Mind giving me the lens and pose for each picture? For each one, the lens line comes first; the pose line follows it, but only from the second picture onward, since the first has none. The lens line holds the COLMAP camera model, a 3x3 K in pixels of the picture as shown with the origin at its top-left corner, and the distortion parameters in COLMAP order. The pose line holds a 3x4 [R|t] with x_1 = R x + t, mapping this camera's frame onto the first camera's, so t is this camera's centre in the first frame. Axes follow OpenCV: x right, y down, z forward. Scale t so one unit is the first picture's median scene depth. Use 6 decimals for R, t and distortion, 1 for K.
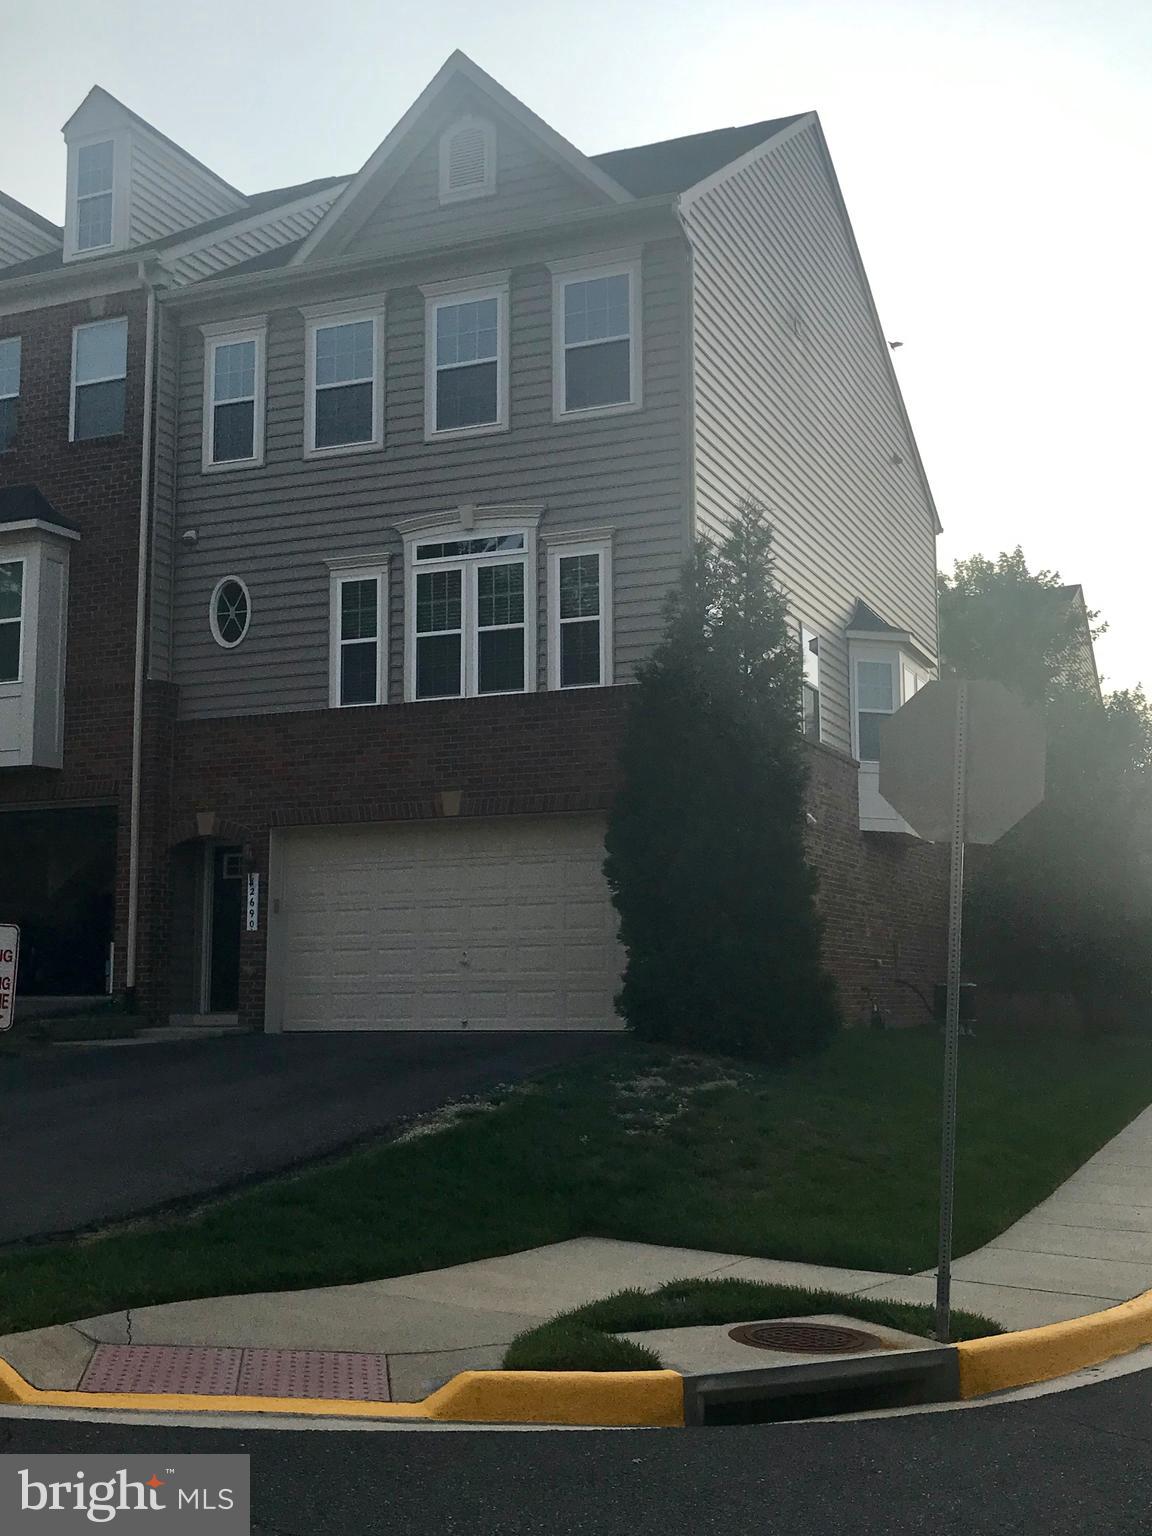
lens RADIAL K [[1719.0, 0, 576.0], [0, 1719.0, 768.0], [0, 0, 1]] dist [0.129918, -0.389151]
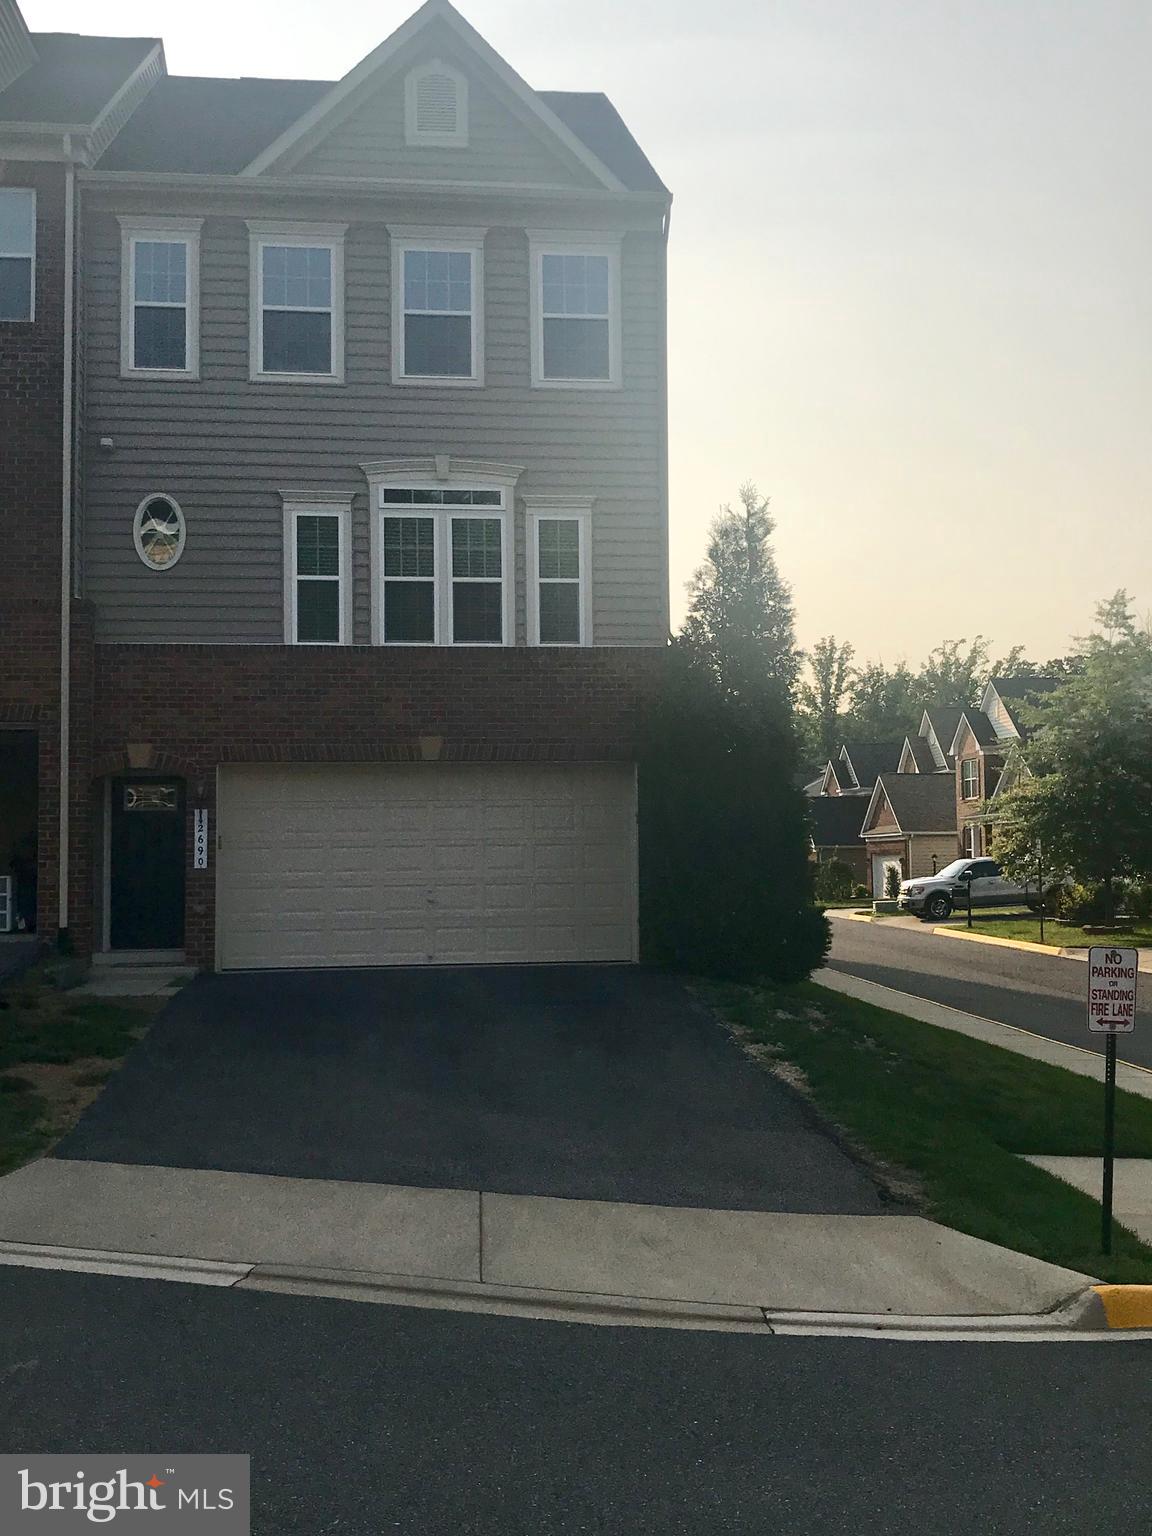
lens RADIAL K [[1721.8, 0, 576.0], [0, 1721.8, 768.0], [0, 0, 1]] dist [0.094563, -0.261382]
pose [[0.869643, 0.024049, 0.493096, -0.485017], [-0.060643, 0.996452, 0.058354, -0.031774], [-0.489943, -0.080650, 0.868016, 0.056691]]
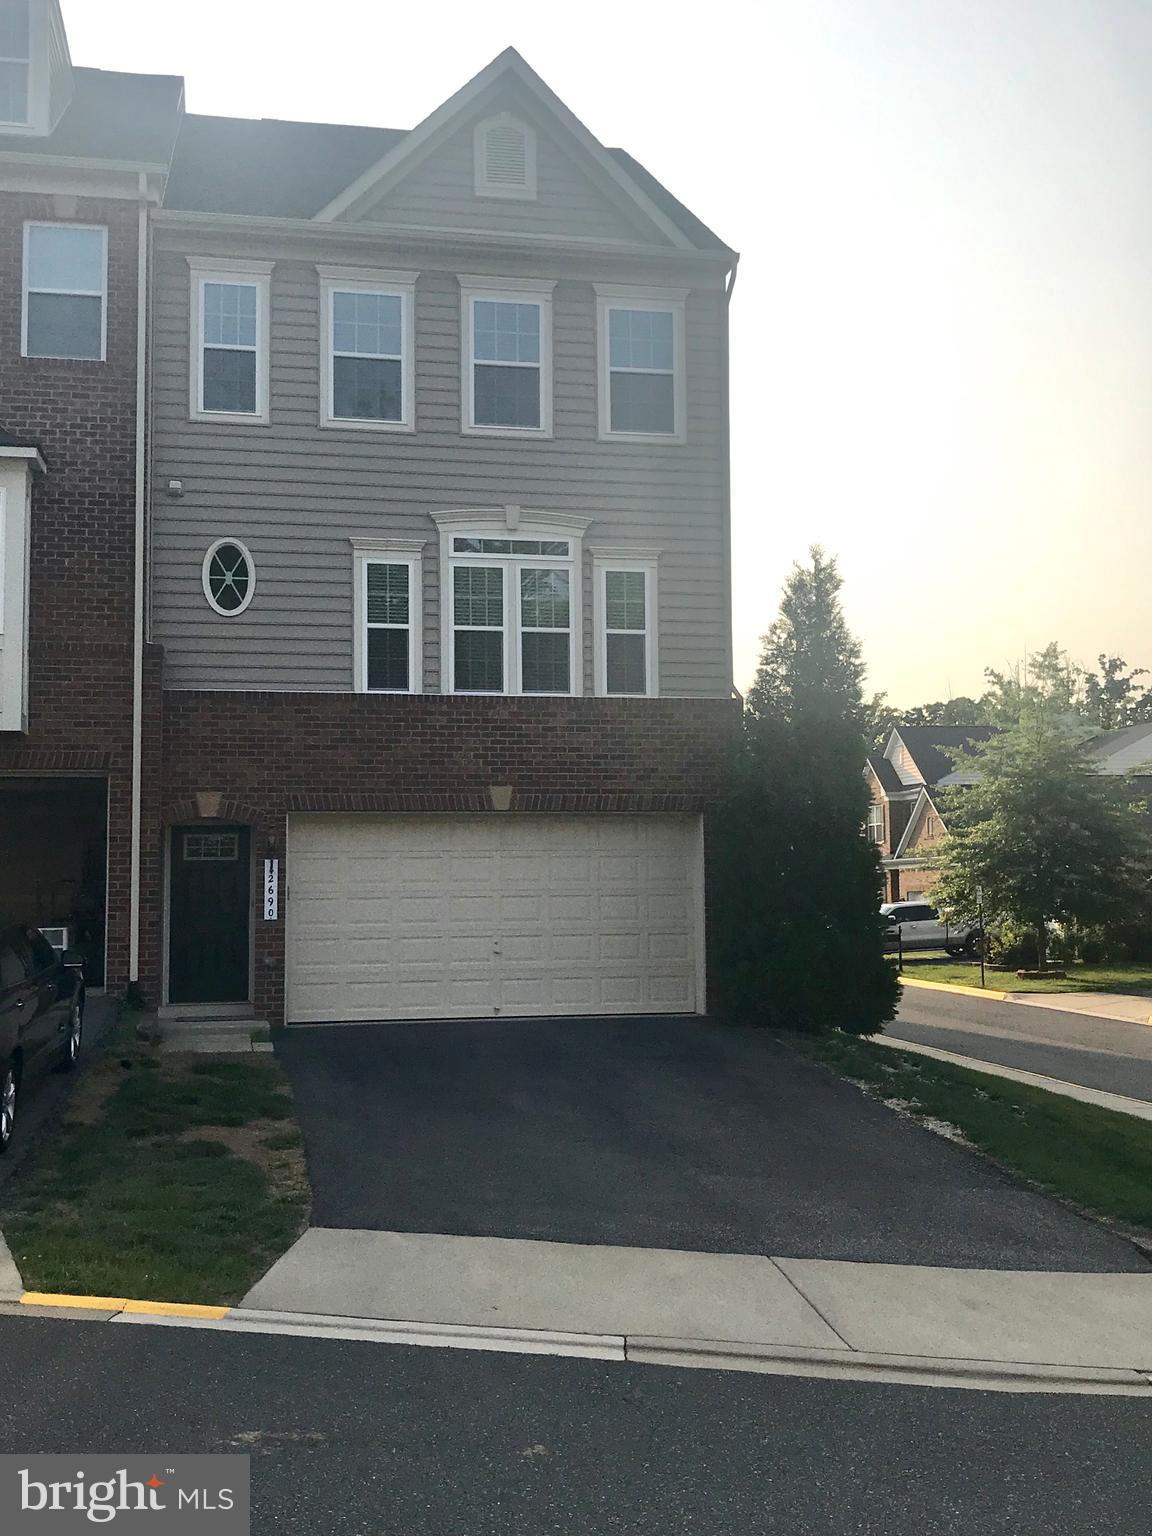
lens RADIAL K [[1719.0, 0, 576.0], [0, 1719.0, 768.0], [0, 0, 1]] dist [0.129918, -0.389151]
pose [[0.822673, 0.042094, 0.566955, -0.593246], [-0.070935, 0.997062, 0.028902, -0.028989], [-0.564072, -0.063994, 0.823242, 0.124901]]
